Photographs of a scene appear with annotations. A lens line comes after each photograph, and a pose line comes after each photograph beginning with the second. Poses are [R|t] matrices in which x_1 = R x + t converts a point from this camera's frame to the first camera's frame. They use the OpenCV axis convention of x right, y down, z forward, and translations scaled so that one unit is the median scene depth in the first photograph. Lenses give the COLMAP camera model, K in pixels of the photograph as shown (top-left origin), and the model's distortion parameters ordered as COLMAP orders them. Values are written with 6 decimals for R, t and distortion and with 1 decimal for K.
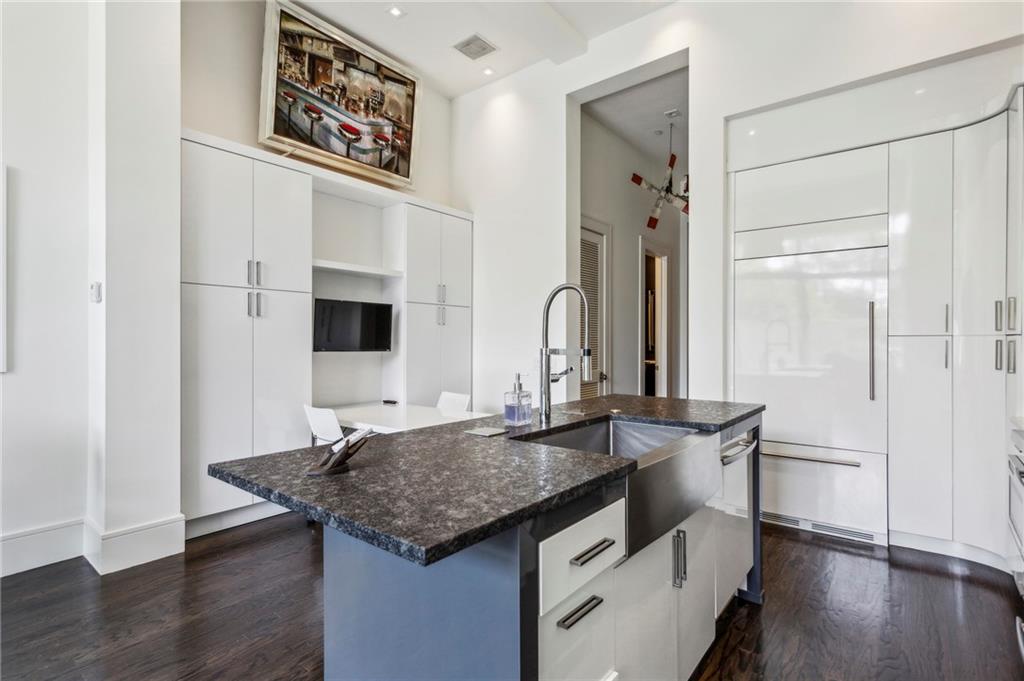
lens RADIAL K [[495.0, 0, 503.0], [0, 495.0, 343.1], [0, 0, 1]] dist [0.005368, -0.000778]
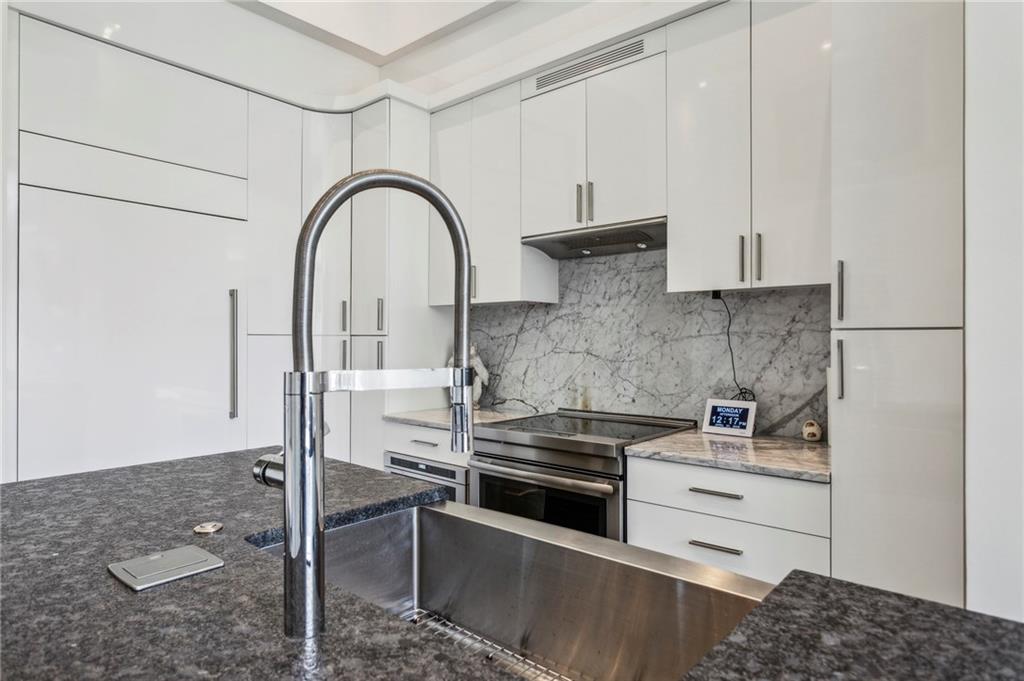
lens RADIAL K [[595.8, 0, 513.2], [0, 595.8, 341.2], [0, 0, 1]] dist [-0.023169, -0.000219]
pose [[0.025748, -0.001874, 0.999667, -0.111189], [0.001009, 0.999998, 0.001849, -0.003339], [-0.999668, 0.000961, 0.025750, 0.394310]]
